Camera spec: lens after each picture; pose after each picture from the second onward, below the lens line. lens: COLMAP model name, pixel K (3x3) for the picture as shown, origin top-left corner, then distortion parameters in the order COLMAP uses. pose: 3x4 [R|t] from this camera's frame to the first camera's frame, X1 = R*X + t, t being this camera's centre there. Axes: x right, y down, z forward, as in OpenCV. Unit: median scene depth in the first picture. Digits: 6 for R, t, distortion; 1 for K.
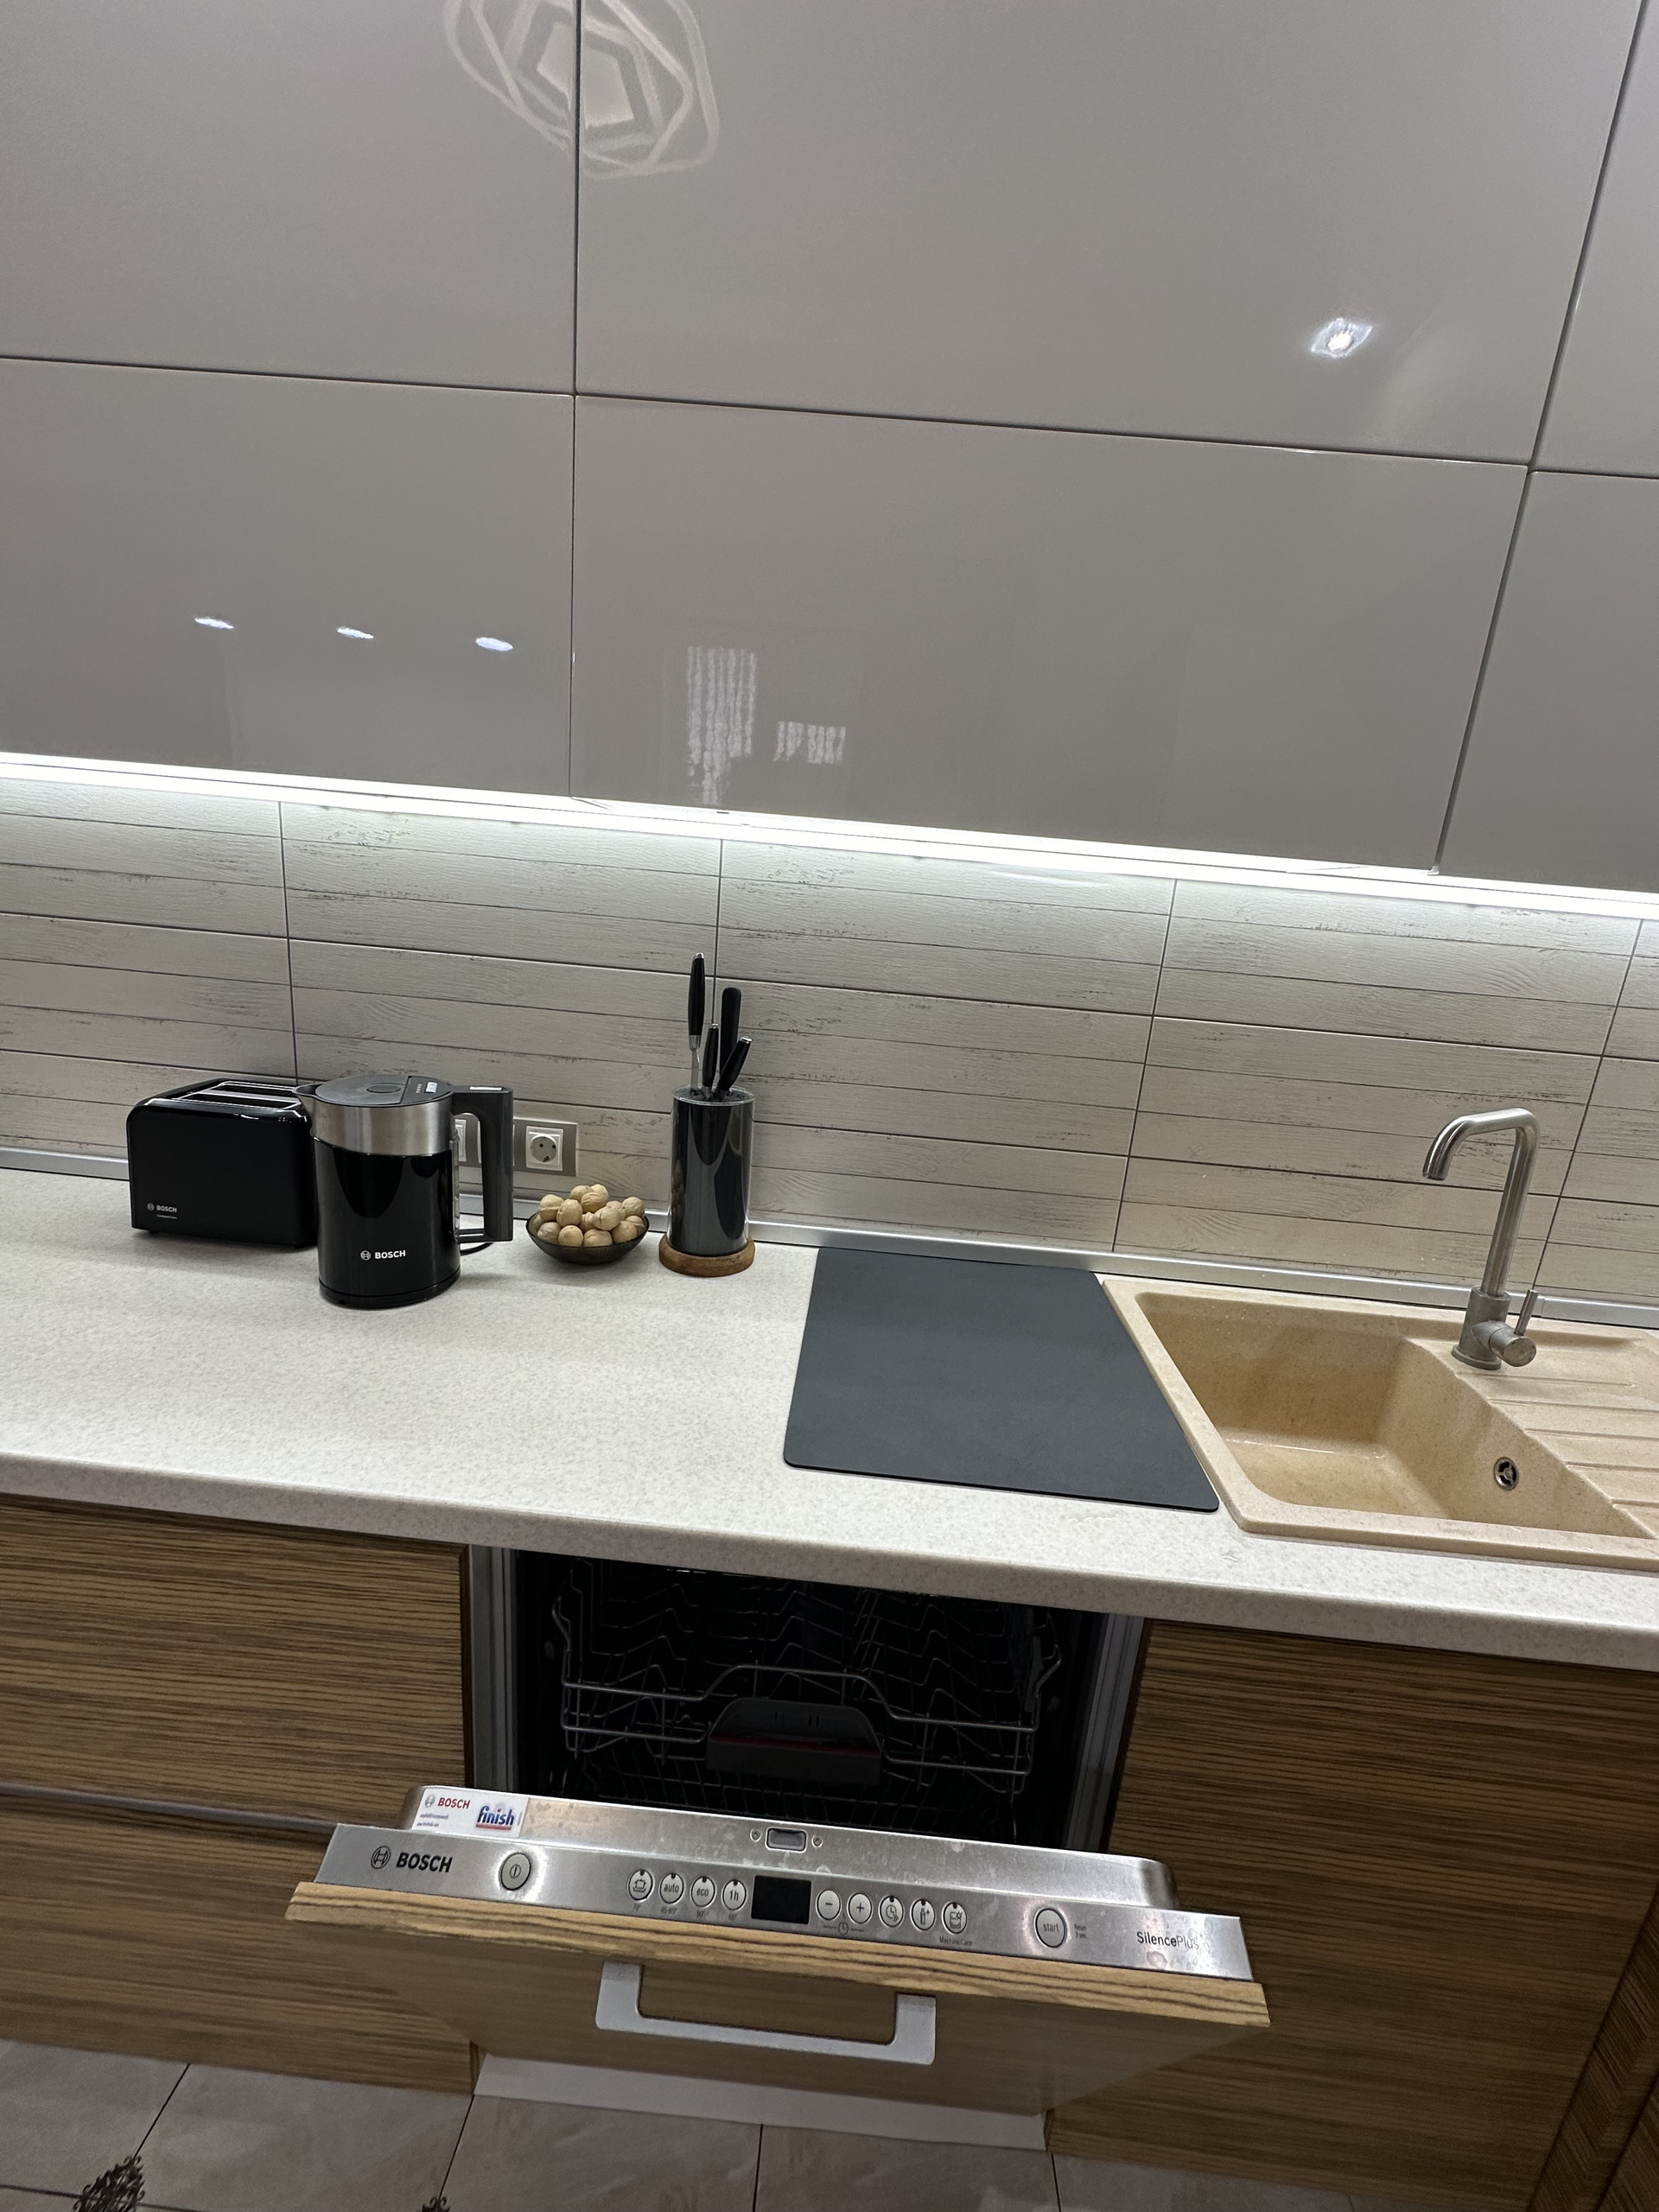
lens RADIAL K [[880.3, 0, 829.8], [0, 880.3, 1106.6], [0, 0, 1]] dist [0.000678, -0.000282]
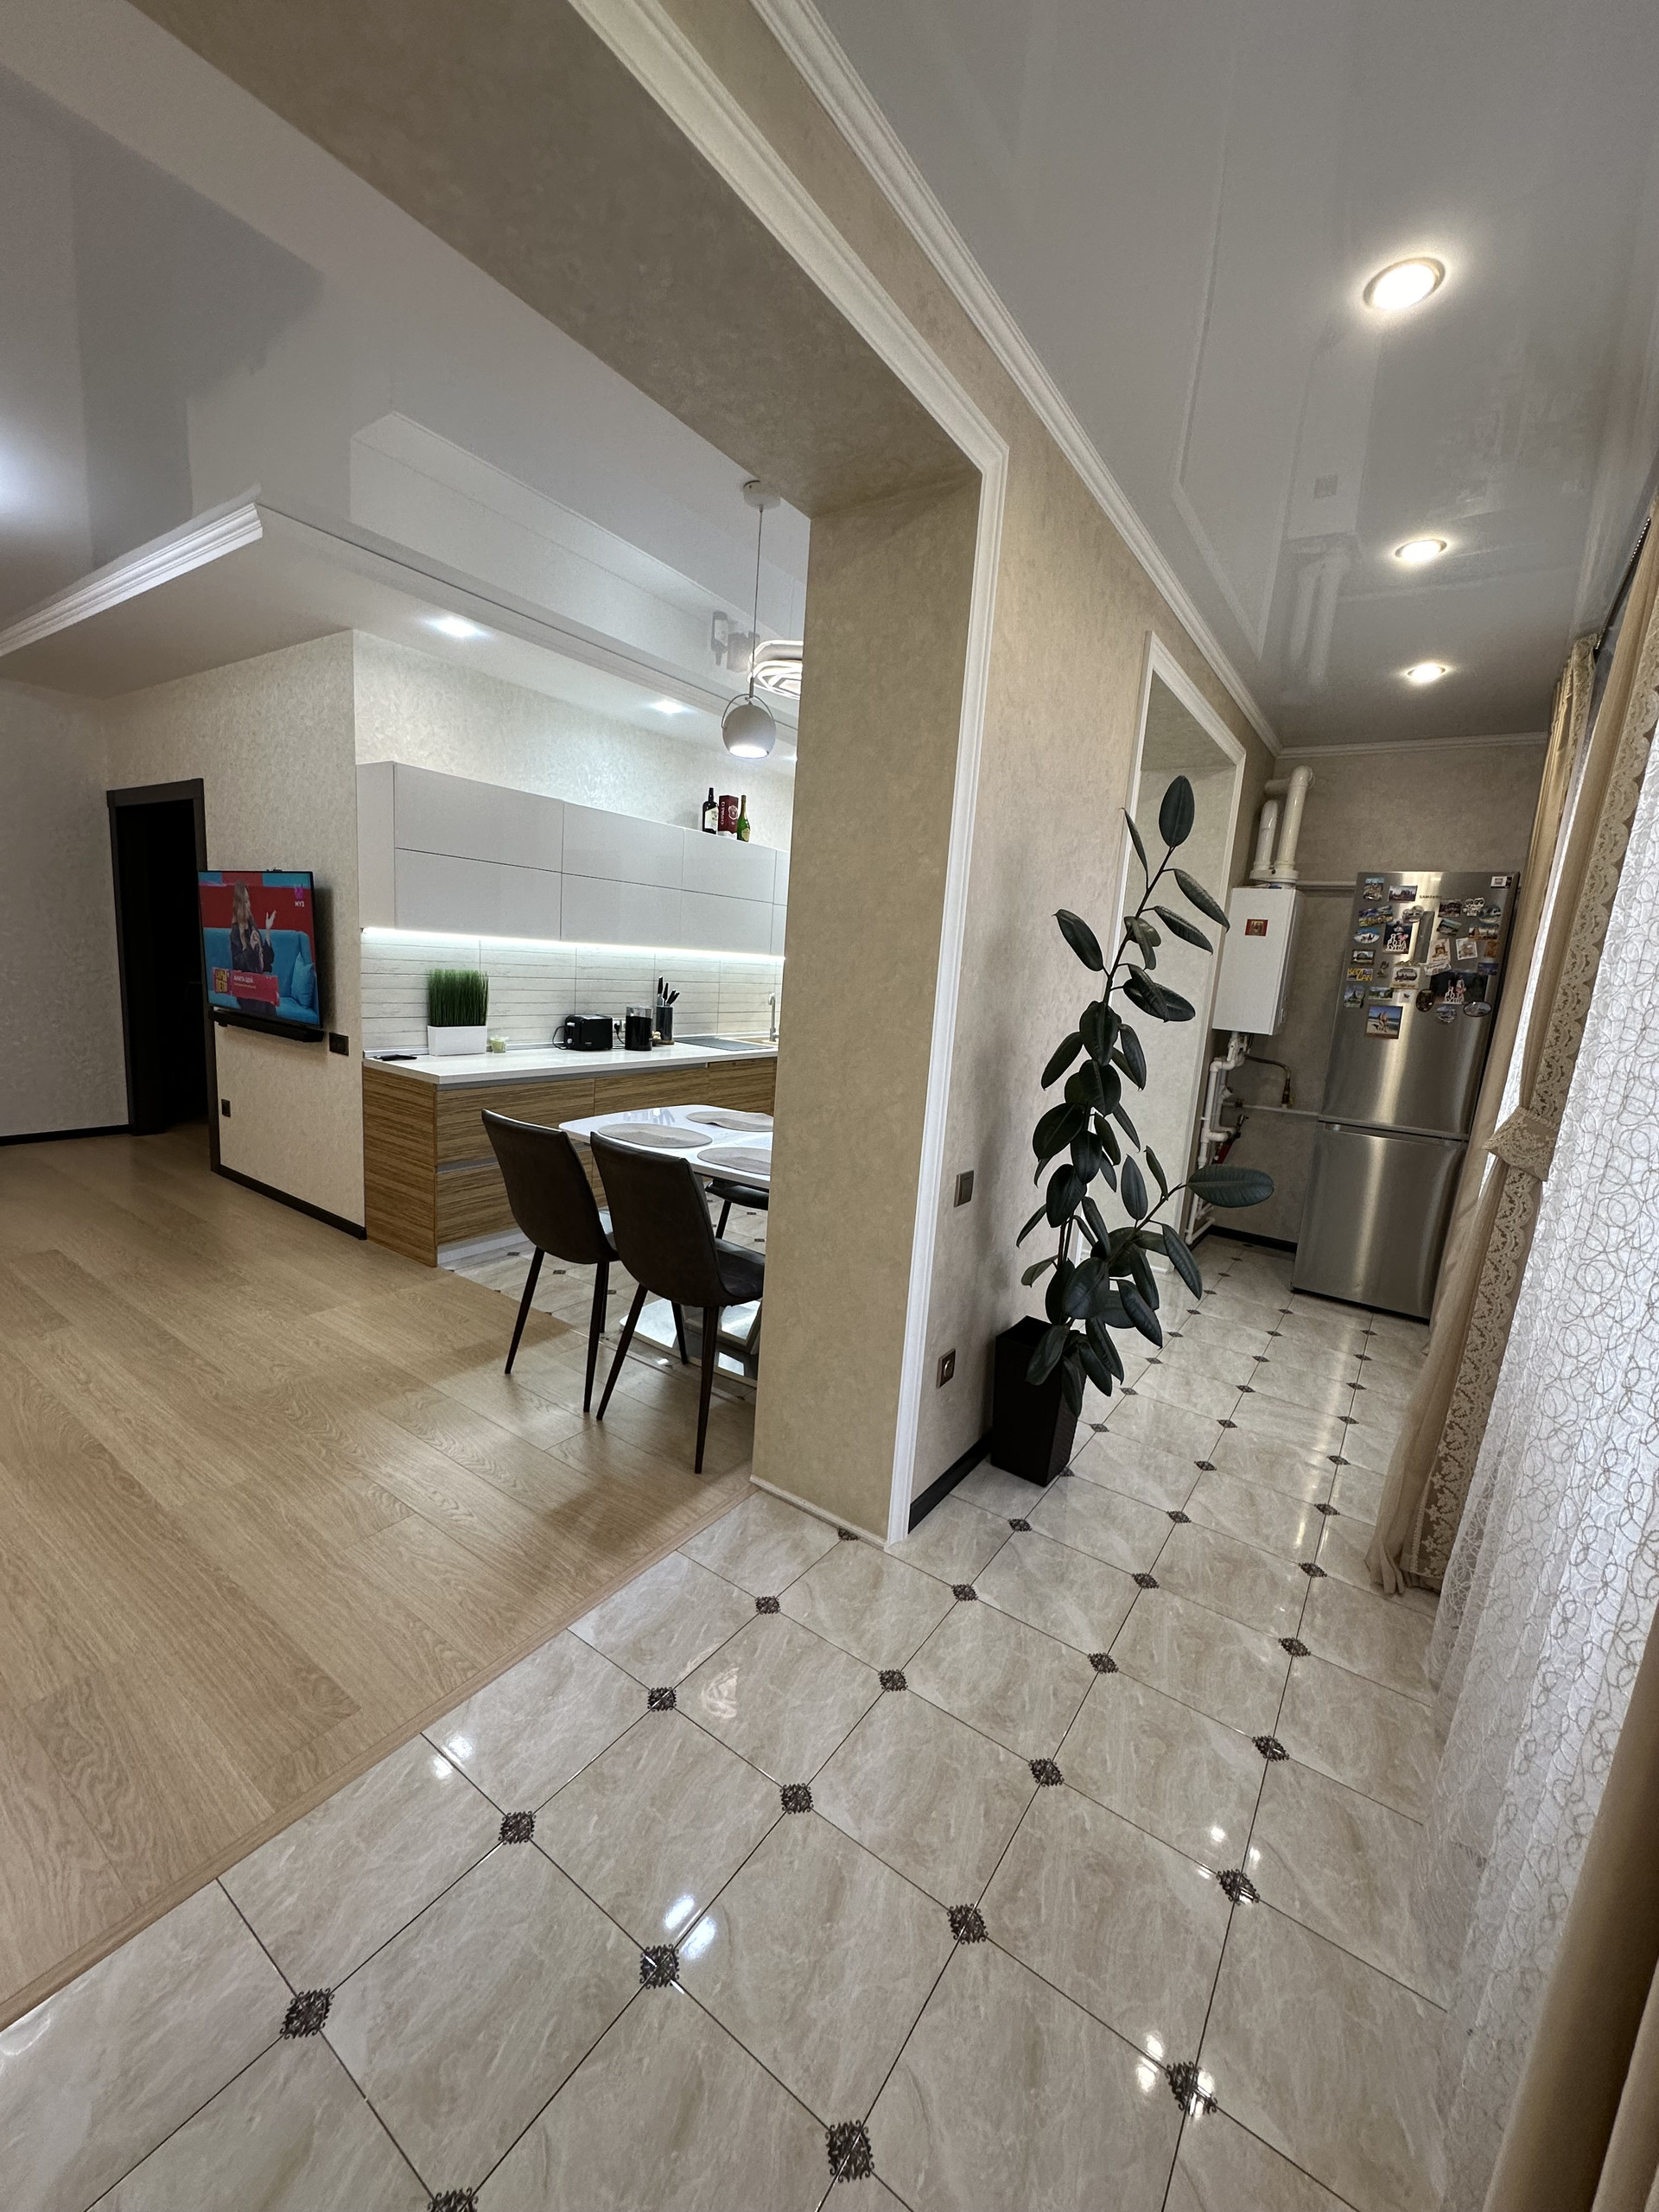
lens RADIAL K [[880.5, 0, 829.2], [0, 880.5, 1105.5], [0, 0, 1]] dist [-0.002699, -0.000540]
pose [[0.534548, -0.185301, 0.824574, -3.523142], [0.177207, 0.978554, 0.105025, 0.160247], [-0.826351, 0.089979, 0.555921, -2.194636]]
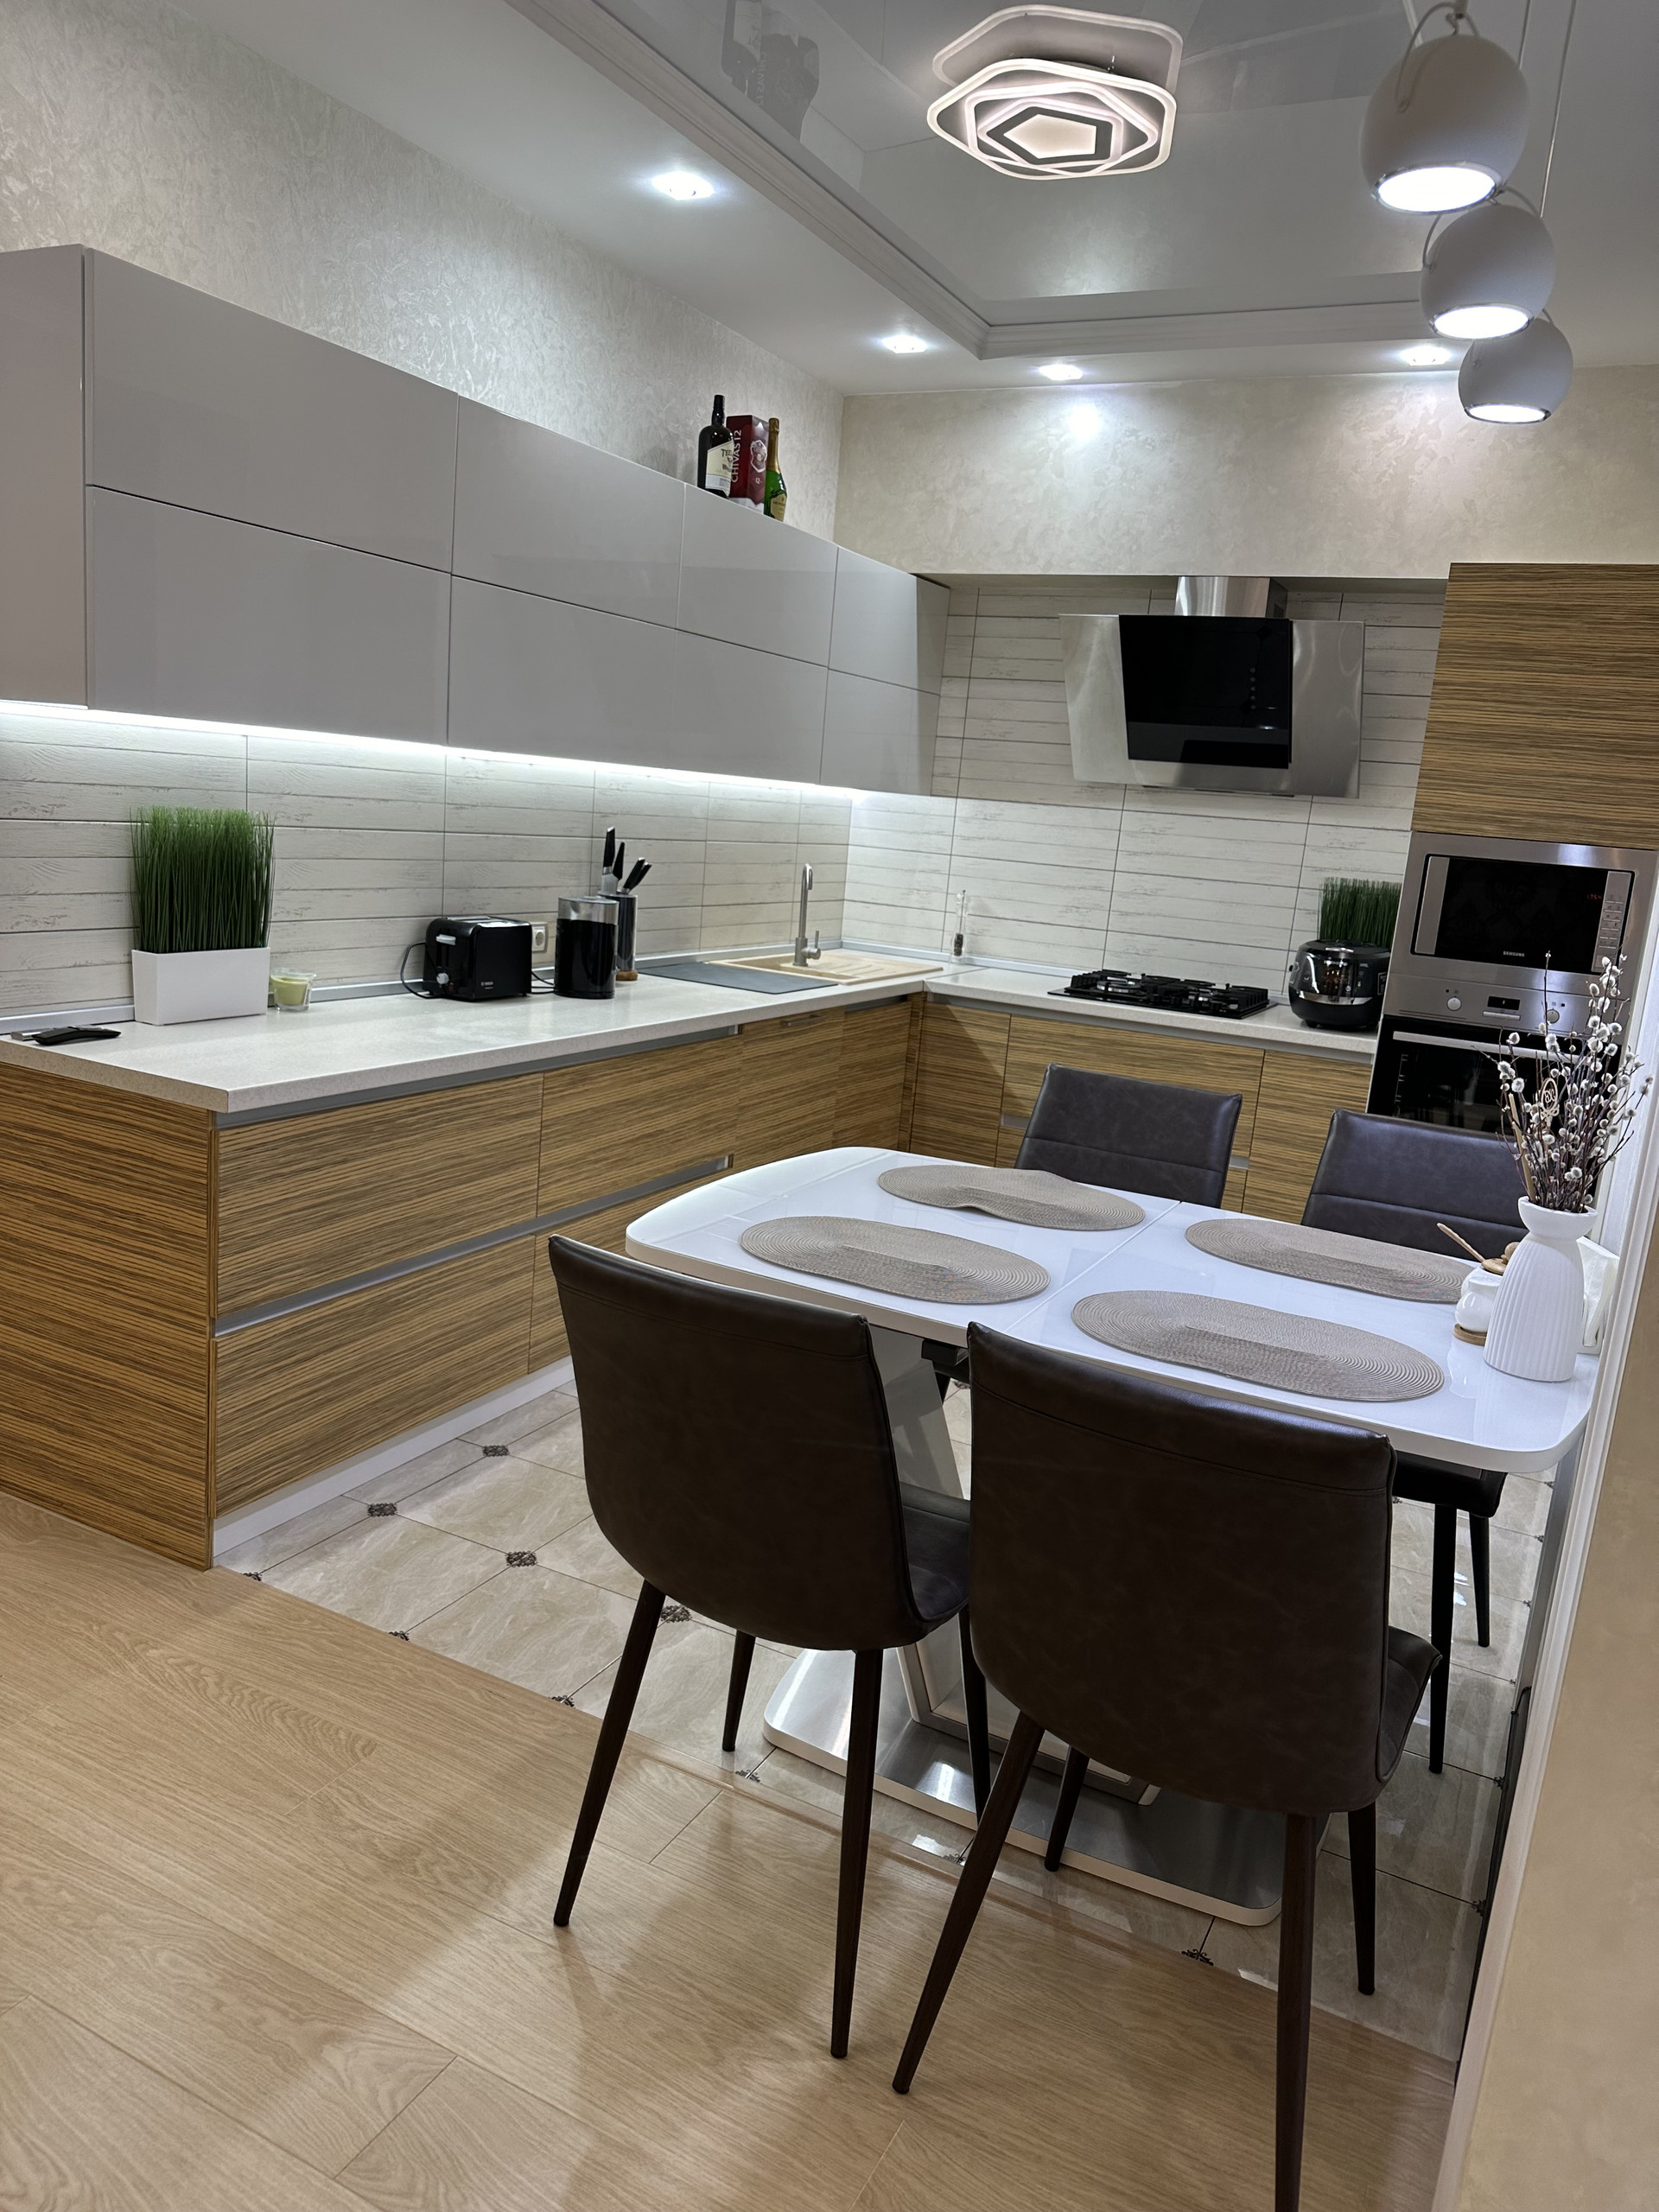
lens RADIAL K [[1542.4, 0, 824.3], [0, 1542.4, 1116.5], [0, 0, 1]] dist [0.109763, -0.193415]
pose [[0.419861, -0.231628, 0.877534, -3.211723], [0.170370, 0.969811, 0.174471, -0.058052], [-0.891454, 0.076252, 0.446649, -1.016120]]
